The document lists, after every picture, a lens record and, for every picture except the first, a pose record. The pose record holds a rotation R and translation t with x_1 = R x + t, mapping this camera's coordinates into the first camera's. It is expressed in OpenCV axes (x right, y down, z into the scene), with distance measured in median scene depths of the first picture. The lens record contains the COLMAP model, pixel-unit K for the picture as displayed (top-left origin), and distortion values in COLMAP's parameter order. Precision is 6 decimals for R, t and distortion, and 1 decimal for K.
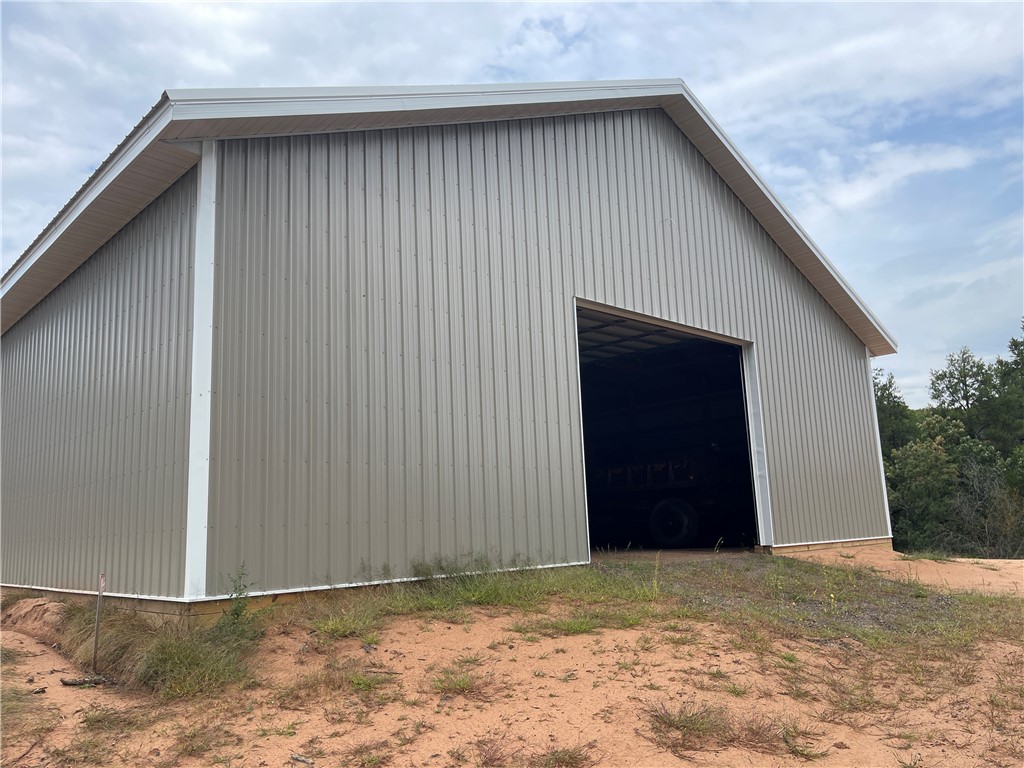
lens RADIAL K [[763.3, 0, 512.0], [0, 763.3, 384.0], [0, 0, 1]] dist [0.049382, -0.077491]
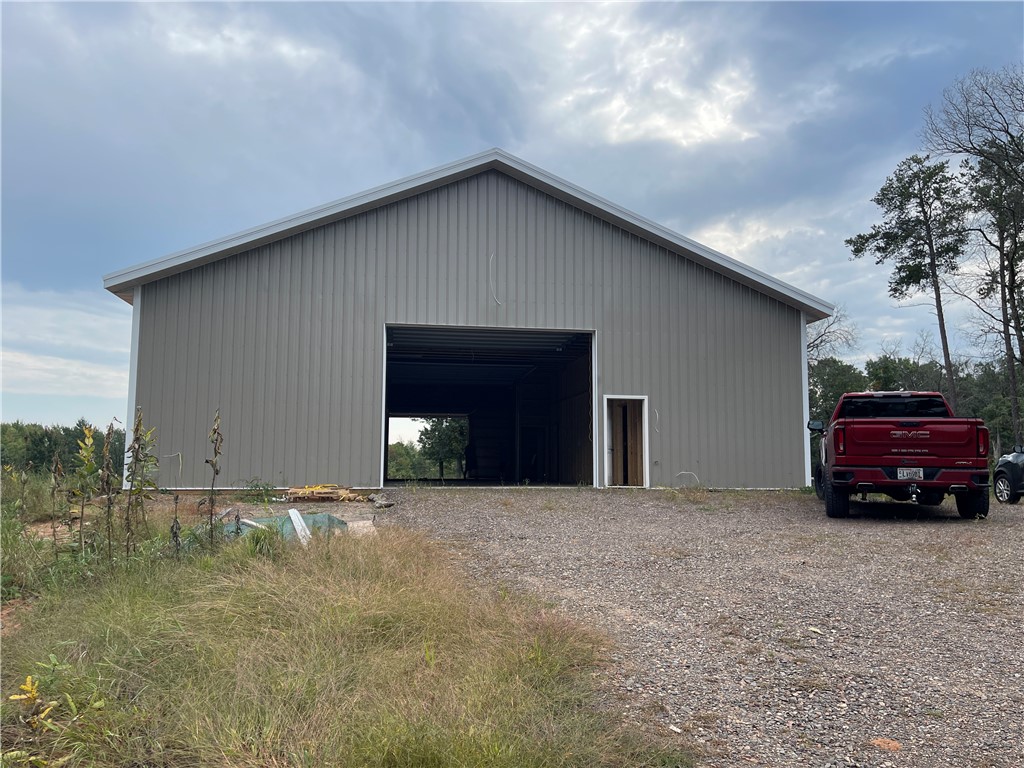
lens RADIAL K [[763.3, 0, 512.0], [0, 763.3, 384.0], [0, 0, 1]] dist [0.049382, -0.077491]
pose [[0.800866, -0.014591, -0.598666, 1.068226], [0.063479, 0.996139, 0.060642, -0.058596], [0.595470, -0.086569, 0.798700, -0.109906]]
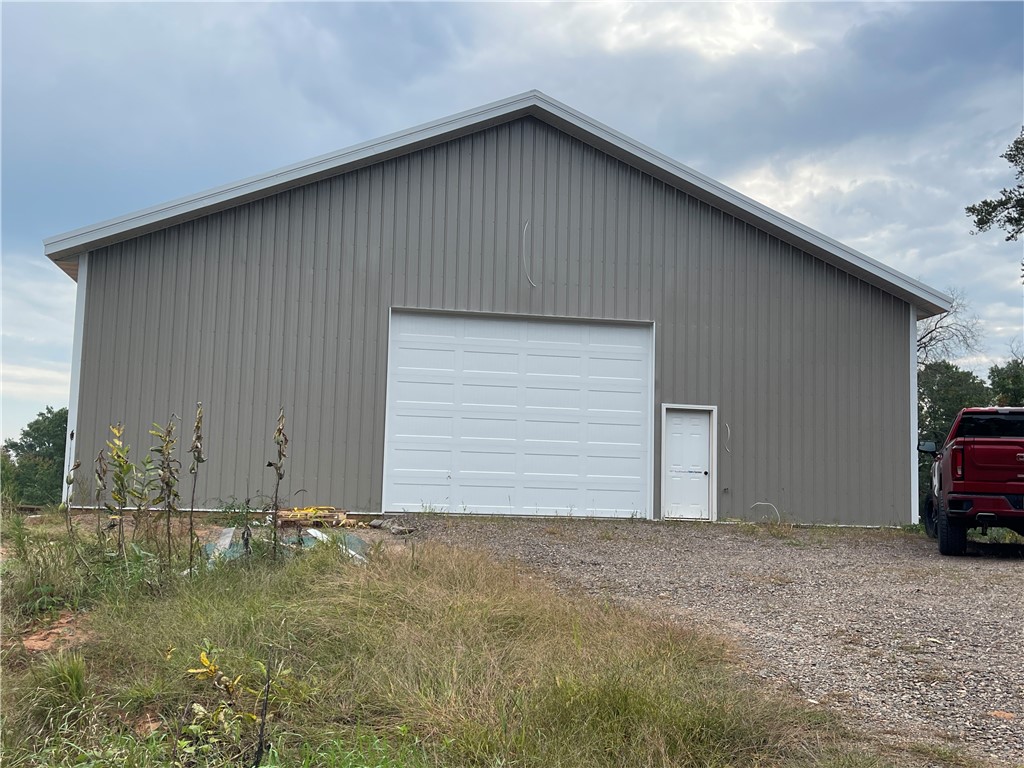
lens RADIAL K [[1060.2, 0, 512.0], [0, 1060.2, 384.0], [0, 0, 1]] dist [0.017311, -0.028569]
pose [[0.806653, 0.003524, -0.591014, 1.100160], [0.038731, 0.997517, 0.058811, -0.070859], [0.589754, -0.070331, 0.804514, -0.261763]]
